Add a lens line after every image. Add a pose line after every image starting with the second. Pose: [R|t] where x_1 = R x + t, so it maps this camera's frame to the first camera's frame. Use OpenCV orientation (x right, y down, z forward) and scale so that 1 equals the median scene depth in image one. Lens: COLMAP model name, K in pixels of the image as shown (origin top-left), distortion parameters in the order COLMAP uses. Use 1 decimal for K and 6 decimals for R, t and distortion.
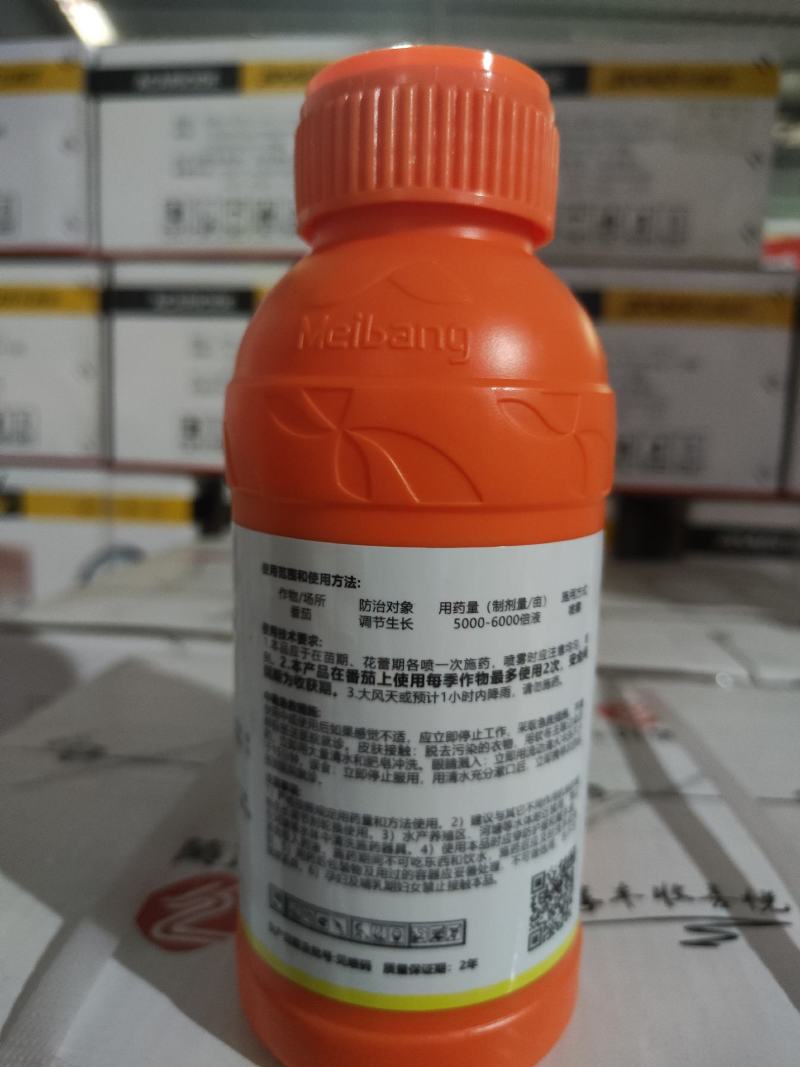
lens RADIAL K [[799.4, 0, 377.6], [0, 799.4, 534.9], [0, 0, 1]] dist [-0.009785, -0.006339]
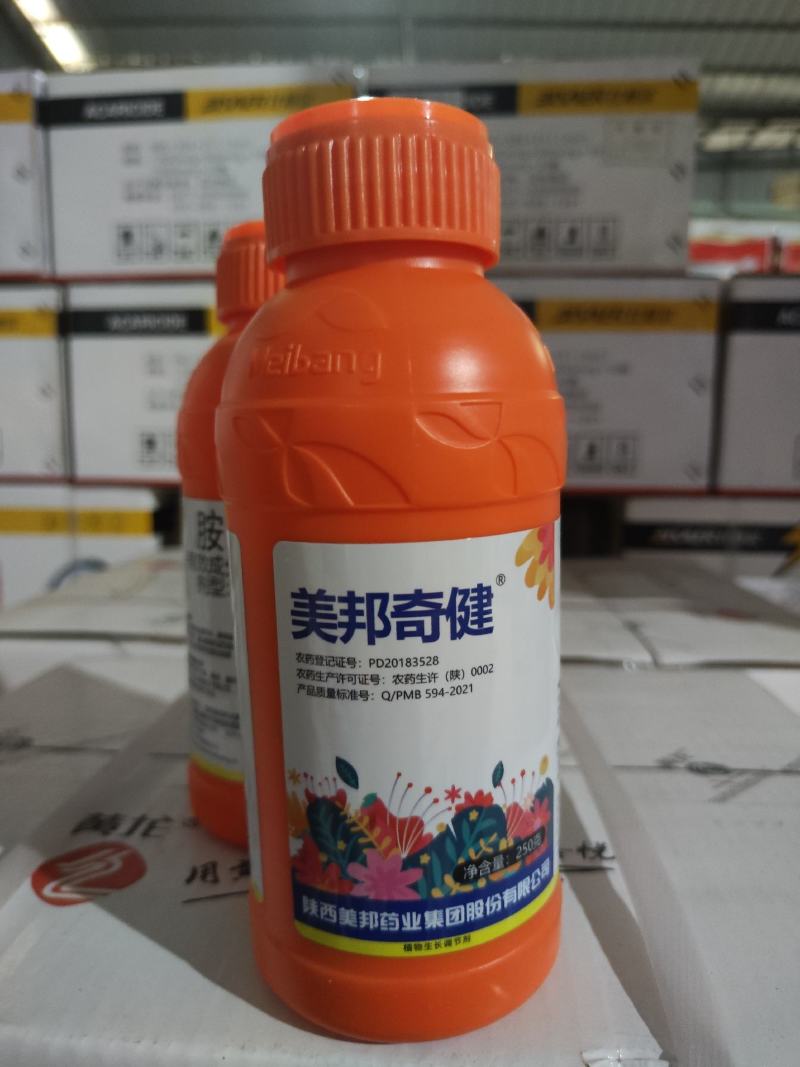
lens RADIAL K [[802.0, 0, 399.0], [0, 802.0, 547.3], [0, 0, 1]] dist [-0.002801, 0.001962]
pose [[0.999548, -0.028932, 0.008175, 0.084574], [0.028885, 0.999566, 0.005798, 0.005736], [-0.008339, -0.005559, 0.999950, -0.054320]]
